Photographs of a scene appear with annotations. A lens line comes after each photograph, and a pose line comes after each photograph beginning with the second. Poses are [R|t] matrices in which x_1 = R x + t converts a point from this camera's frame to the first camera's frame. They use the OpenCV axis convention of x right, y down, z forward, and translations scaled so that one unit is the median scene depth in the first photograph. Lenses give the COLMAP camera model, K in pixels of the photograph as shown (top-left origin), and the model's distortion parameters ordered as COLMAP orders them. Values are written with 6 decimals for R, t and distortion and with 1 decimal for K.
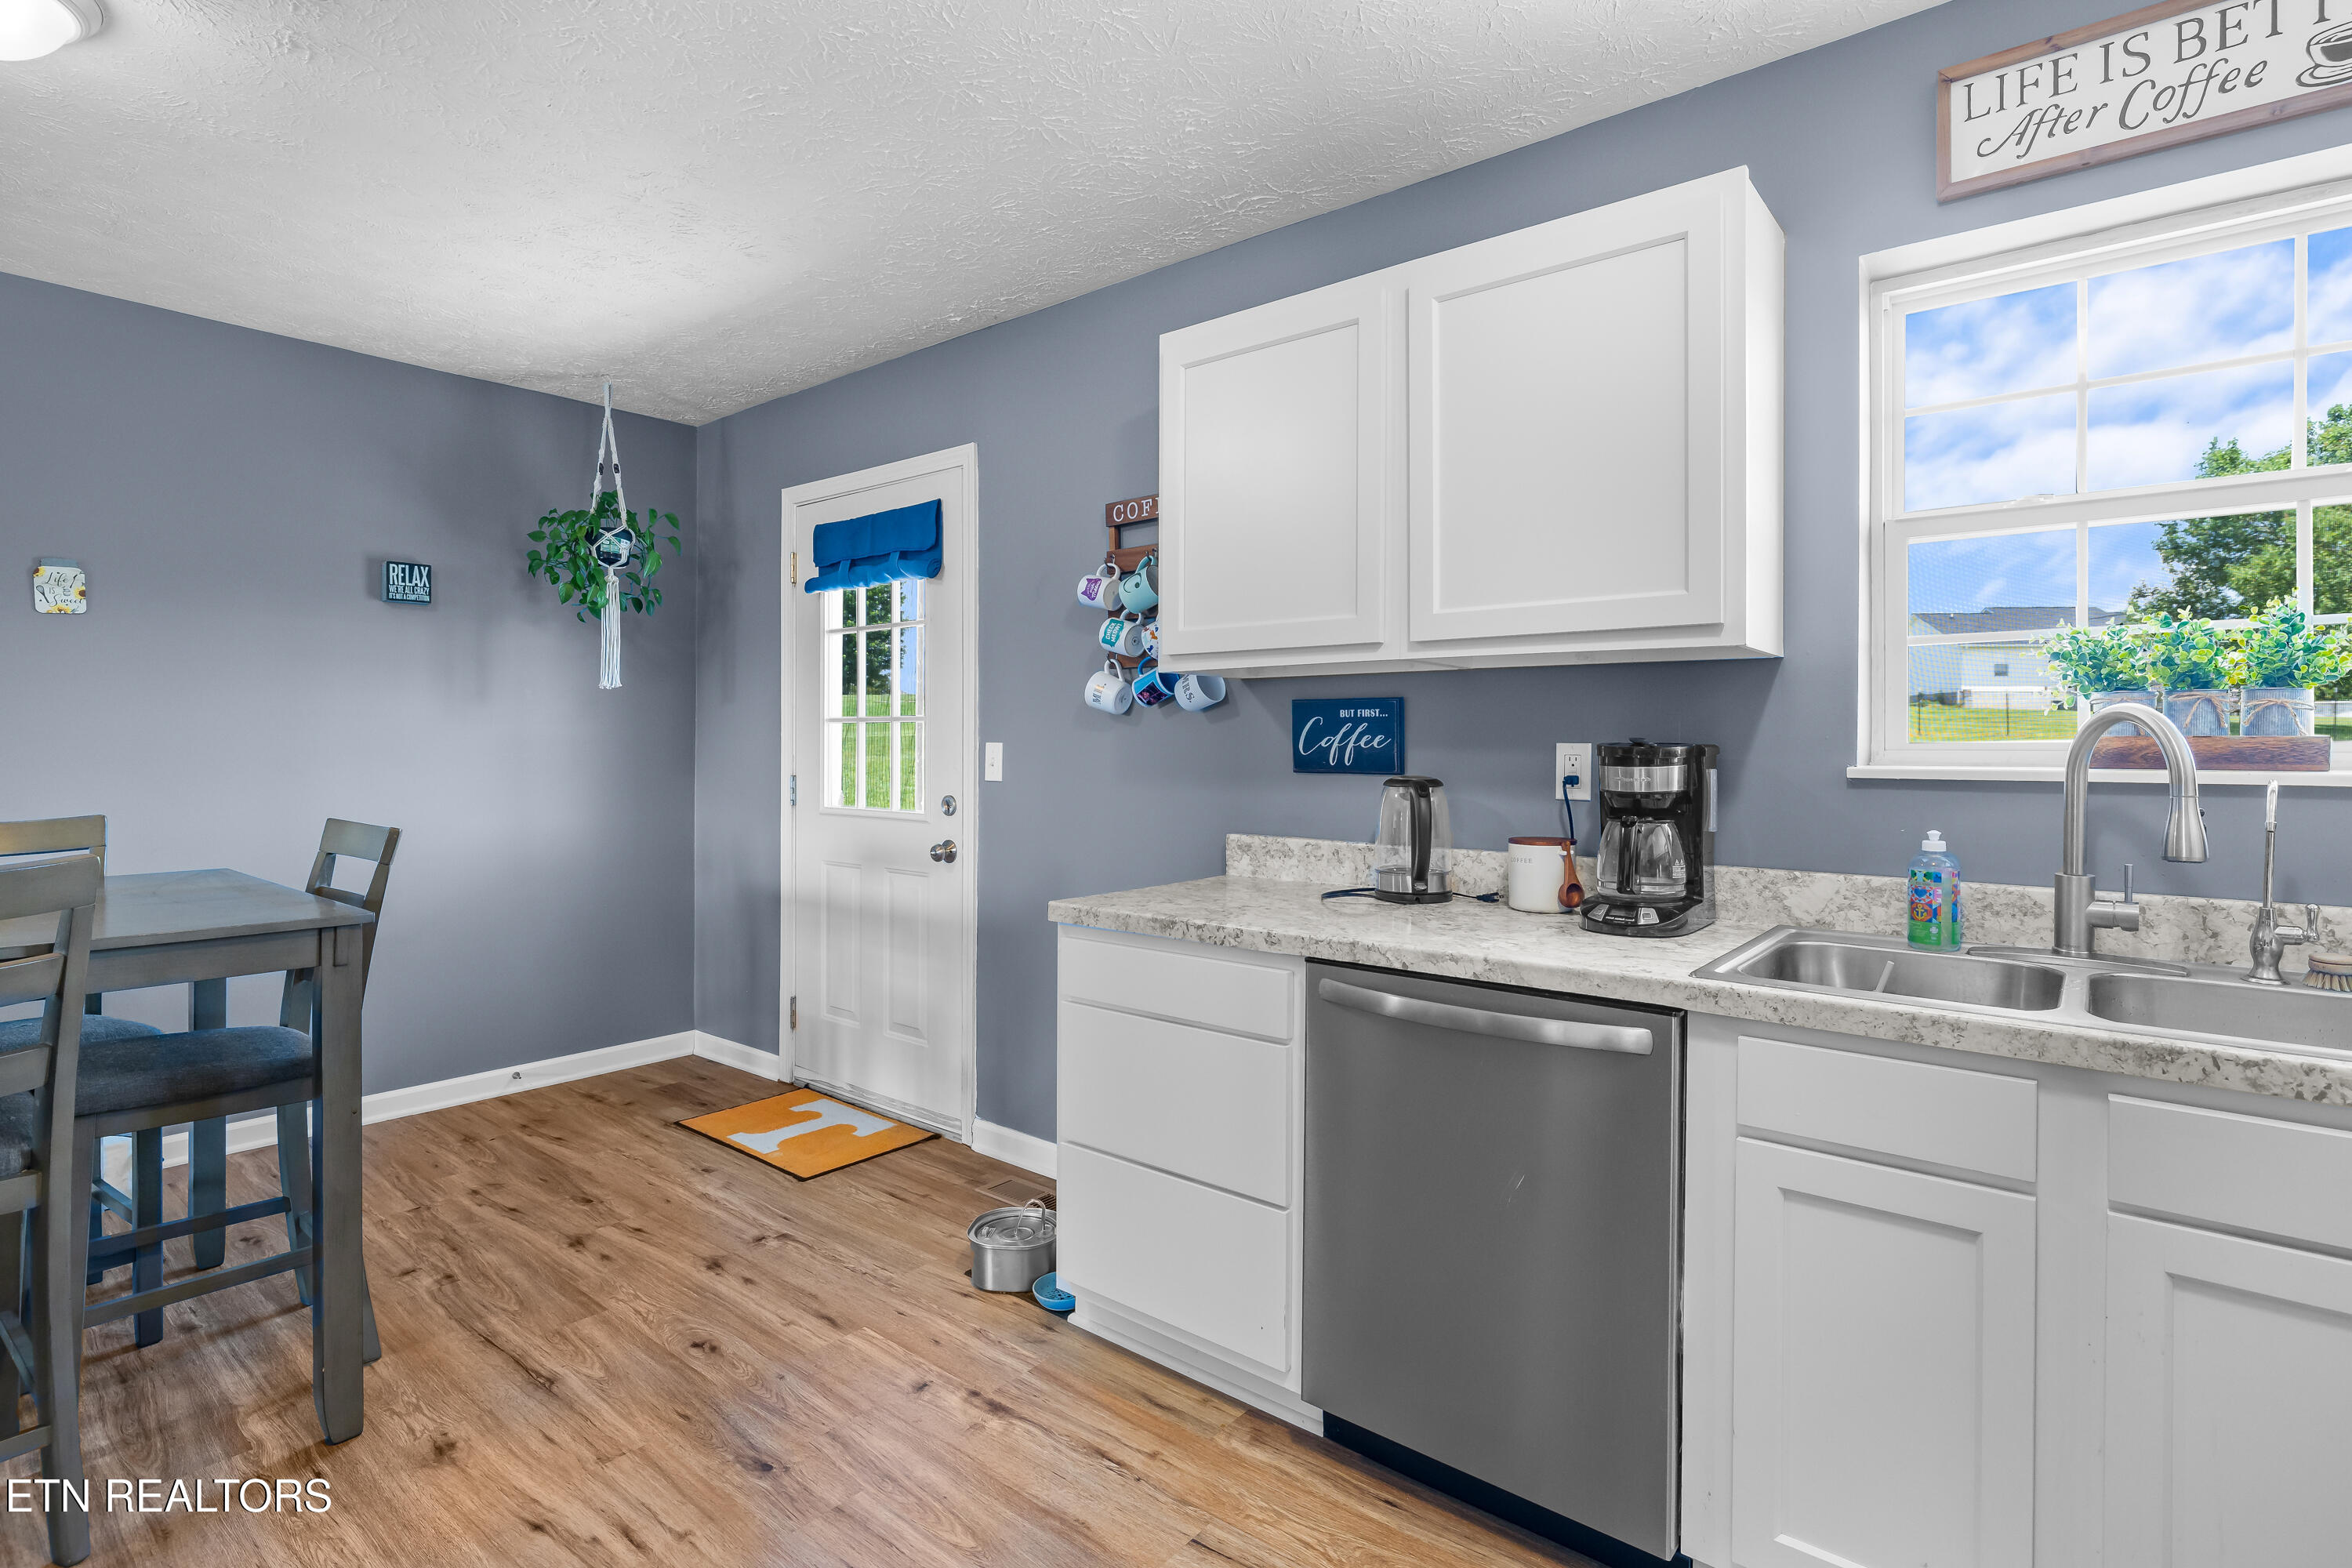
lens RADIAL K [[1156.0, 0, 1187.7], [0, 1156.0, 745.3], [0, 0, 1]] dist [0.000246, 0.001554]
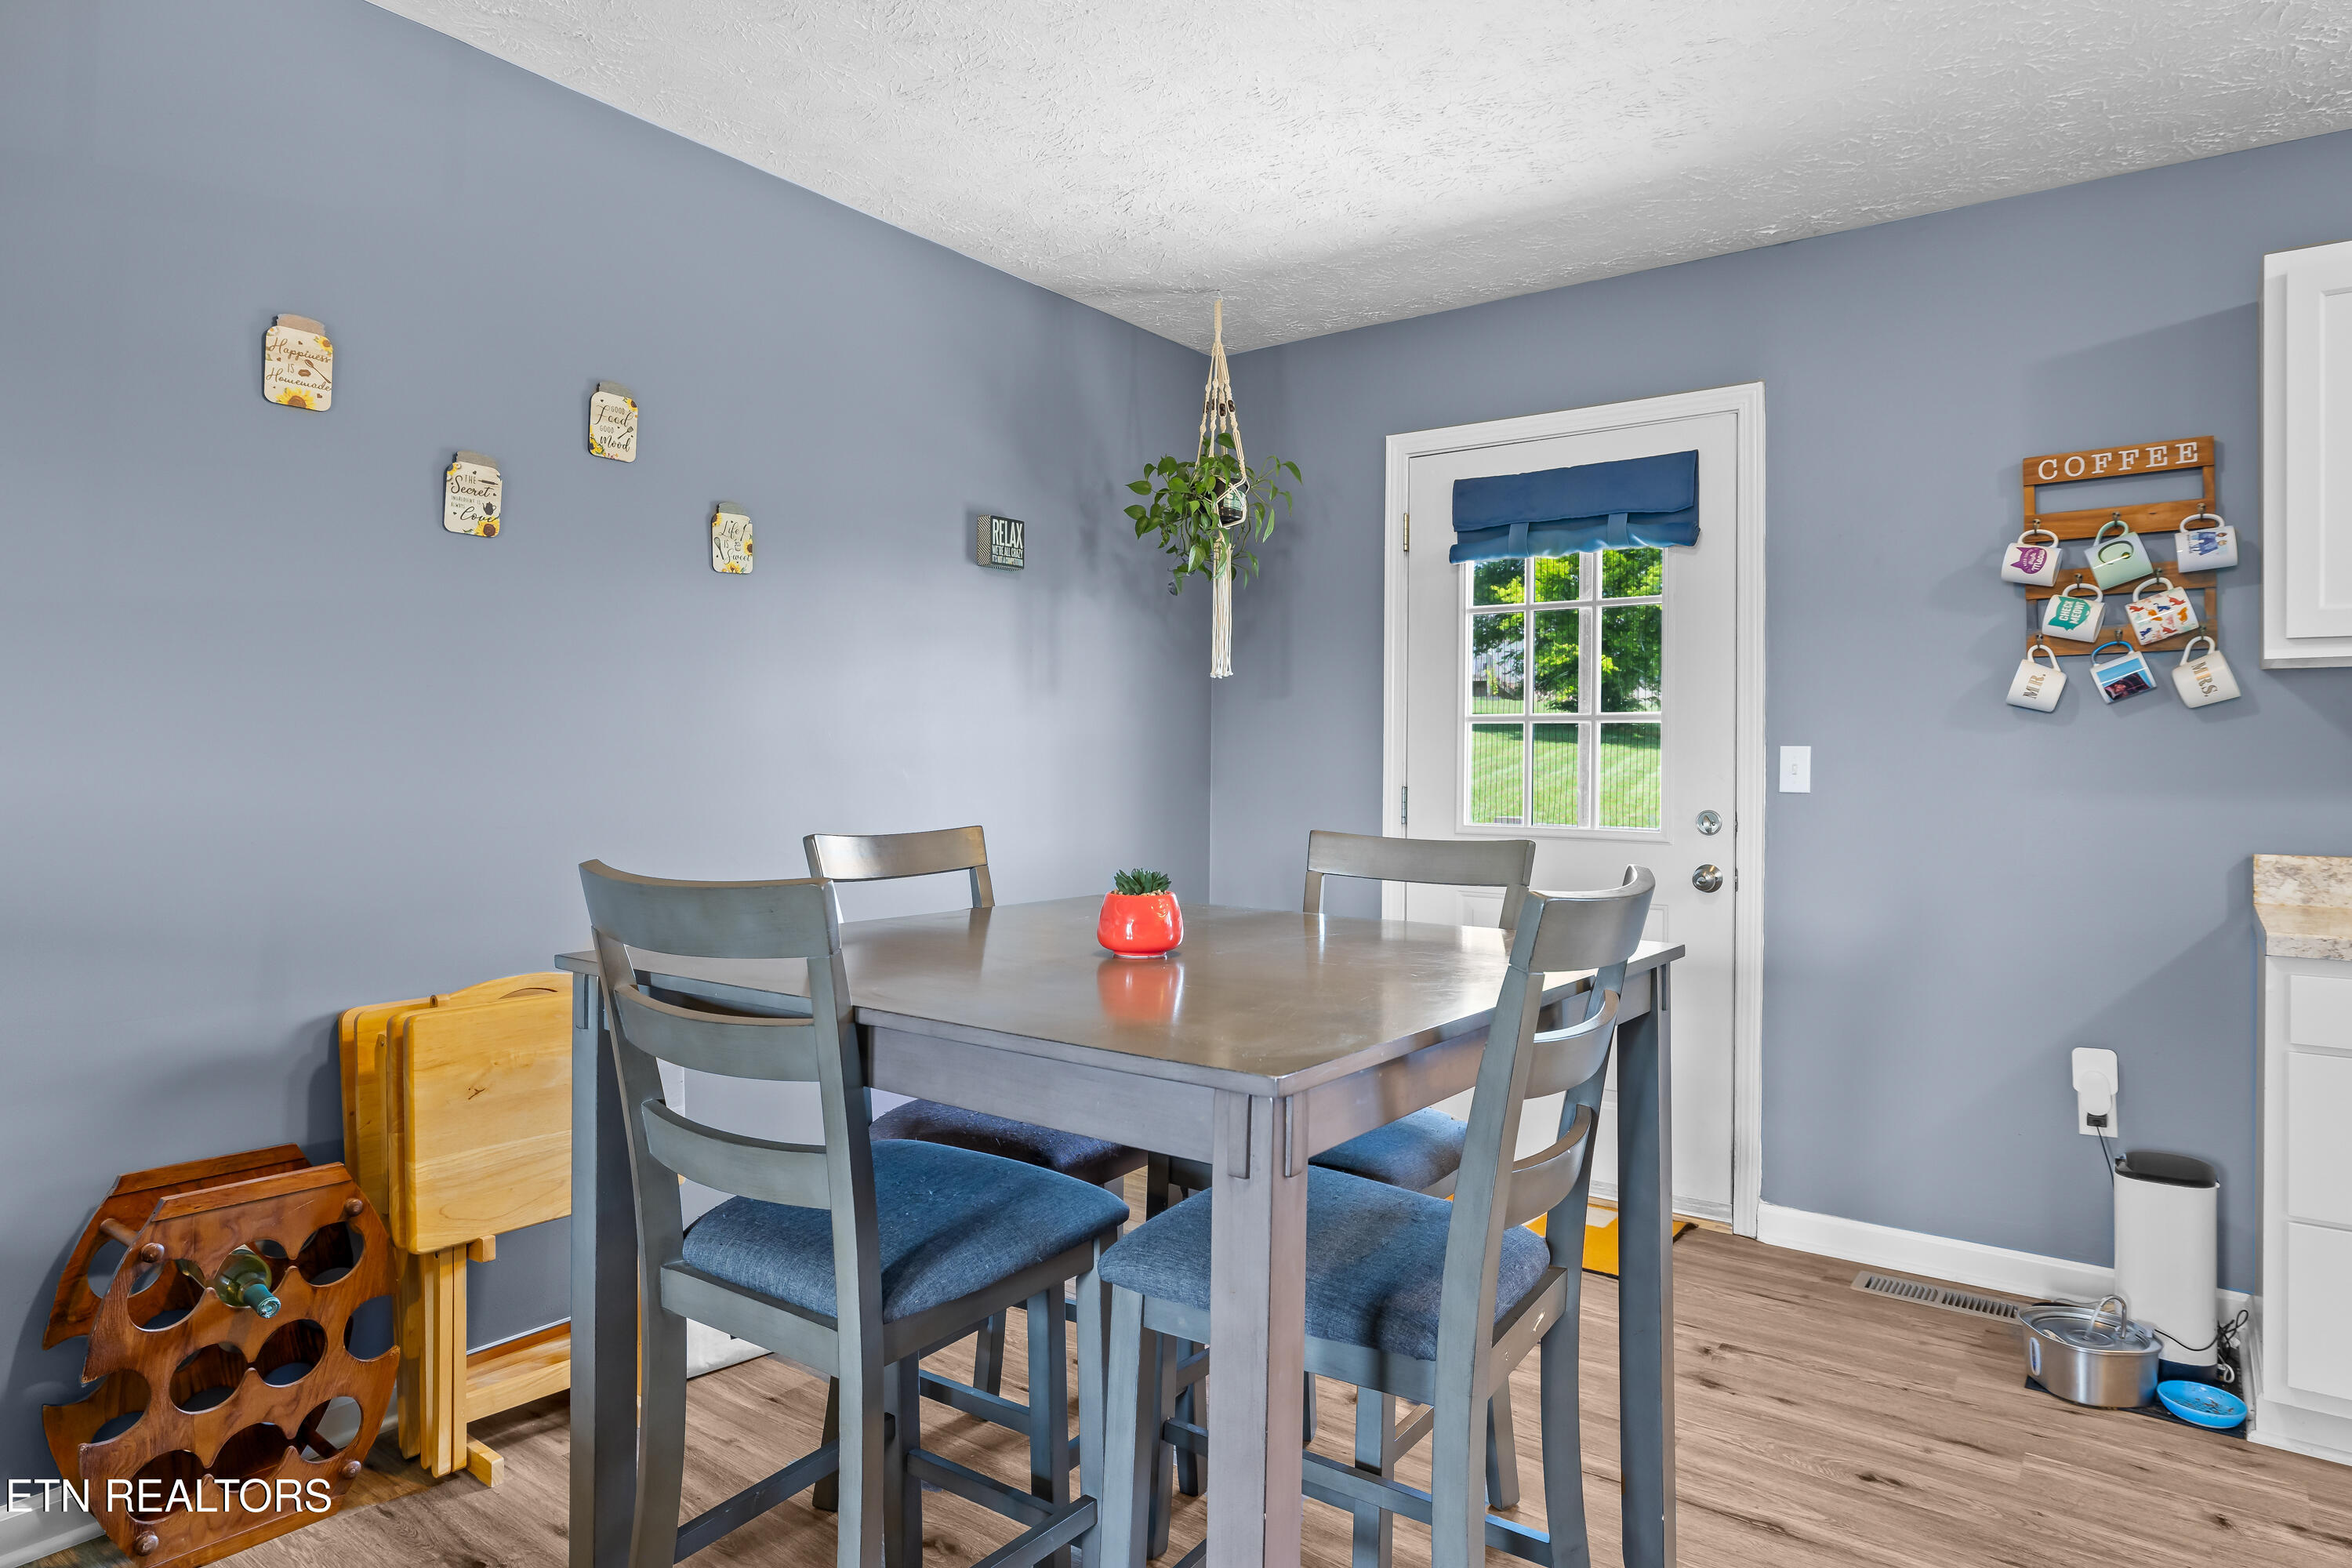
lens RADIAL K [[1401.2, 0, 1157.3], [0, 1401.2, 759.9], [0, 0, 1]] dist [0.005782, 0.001937]
pose [[0.997848, 0.005314, 0.065359, -0.831009], [-0.005039, 0.999978, -0.004374, 0.017074], [-0.065381, 0.004035, 0.997852, 0.037305]]
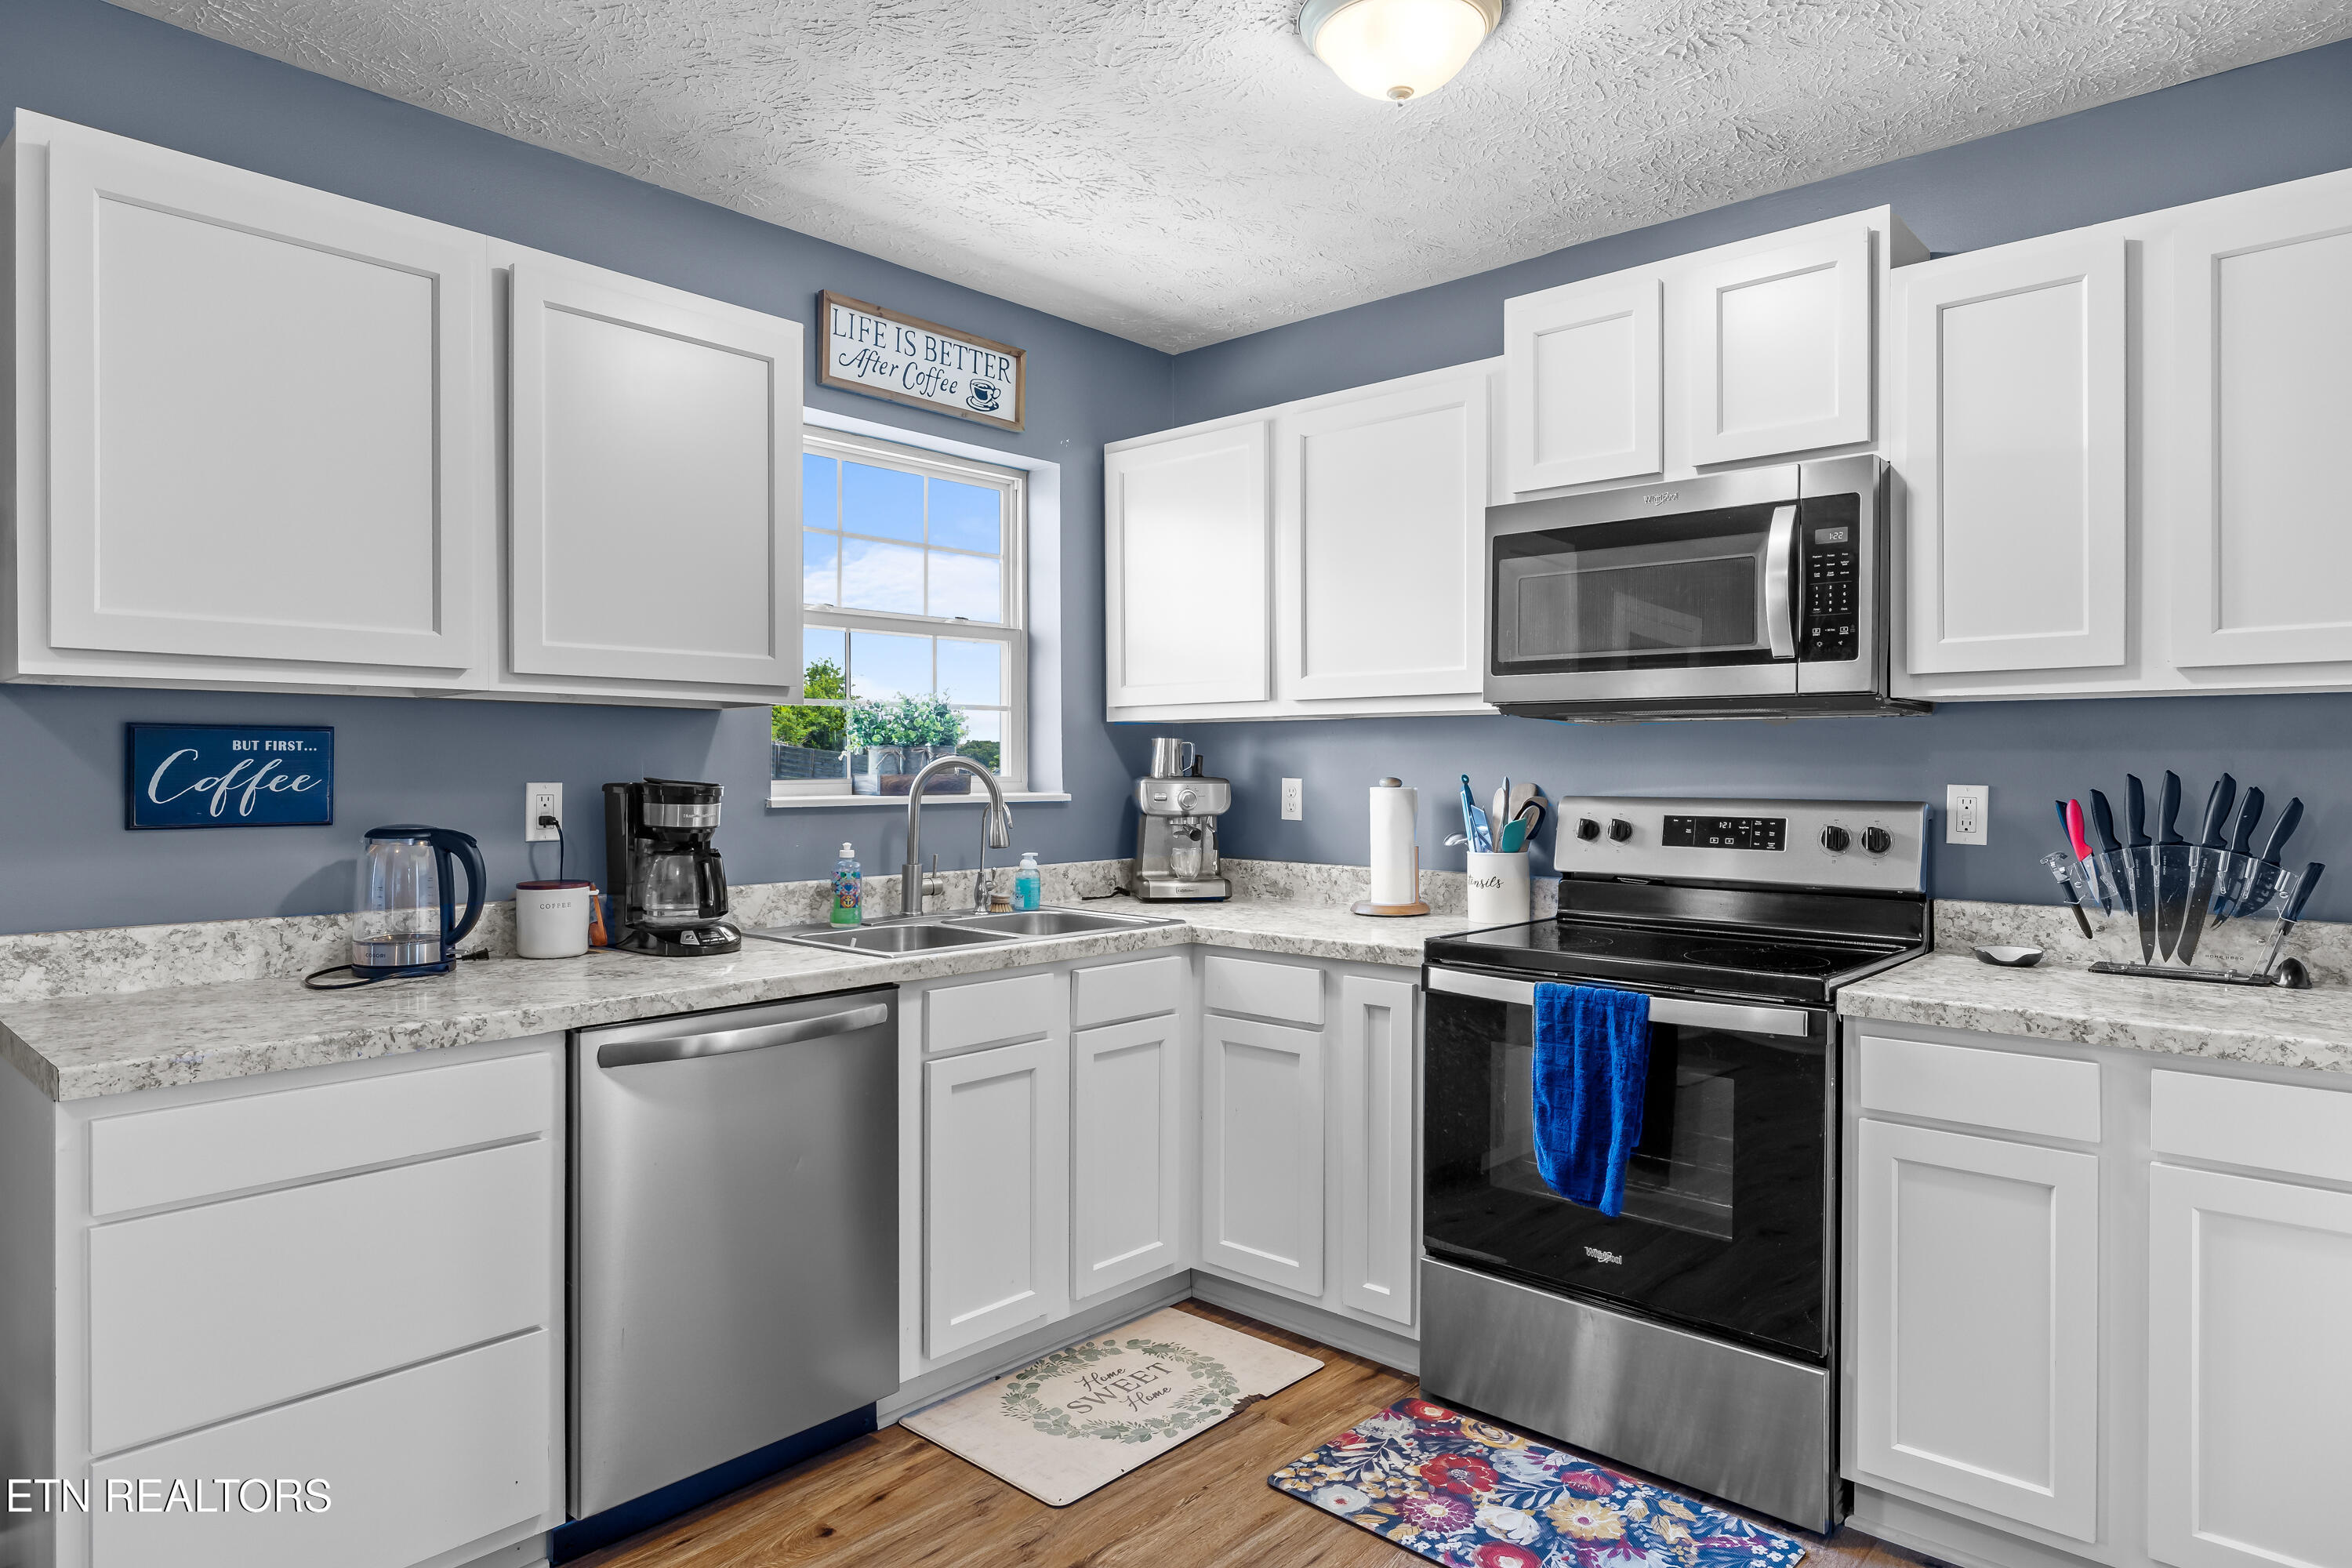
lens RADIAL K [[1401.2, 0, 1153.6], [0, 1401.2, 773.7], [0, 0, 1]] dist [0.005782, 0.001937]
pose [[0.061401, -0.011855, 0.998043, -0.674008], [-0.002087, 0.999926, 0.012006, -0.020345], [-0.998111, -0.002821, 0.061371, 0.343041]]
